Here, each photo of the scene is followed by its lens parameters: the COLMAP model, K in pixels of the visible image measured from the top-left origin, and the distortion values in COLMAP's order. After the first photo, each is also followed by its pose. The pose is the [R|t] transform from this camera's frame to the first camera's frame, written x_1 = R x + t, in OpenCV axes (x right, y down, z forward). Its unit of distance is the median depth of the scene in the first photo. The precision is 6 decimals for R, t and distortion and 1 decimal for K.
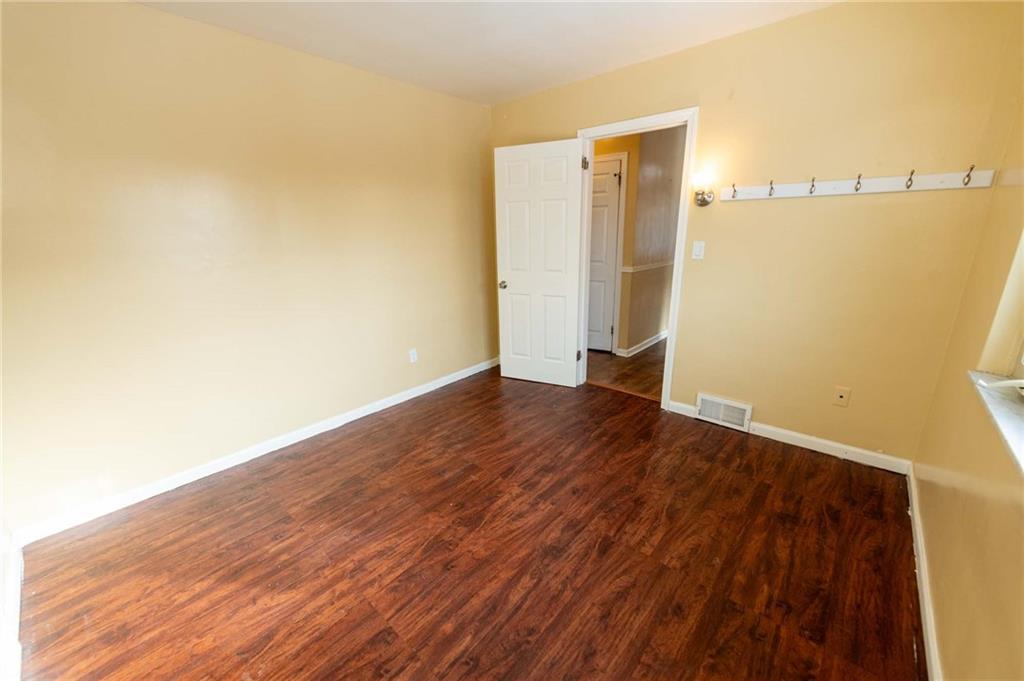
lens RADIAL K [[400.2, 0, 514.1], [0, 400.2, 341.9], [0, 0, 1]] dist [0.018121, -0.005965]
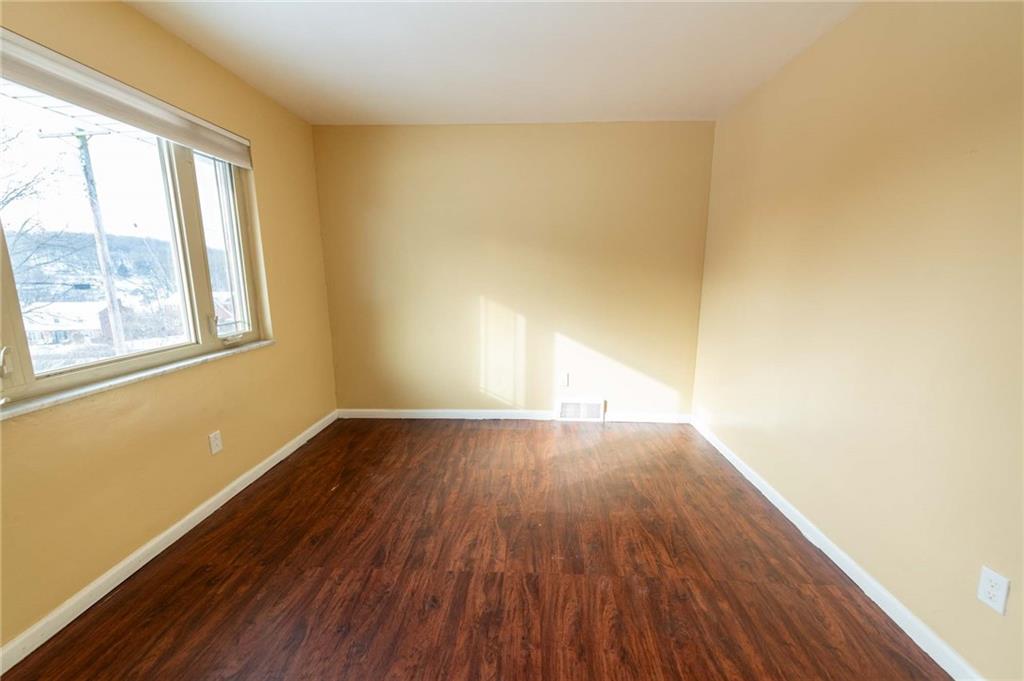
lens RADIAL K [[400.2, 0, 514.1], [0, 400.2, 341.9], [0, 0, 1]] dist [0.018121, -0.005965]
pose [[-0.781886, 0.130487, -0.609612, 0.475387], [-0.157234, 0.904962, 0.395374, -0.420146], [0.603267, 0.404990, -0.687061, 1.568767]]
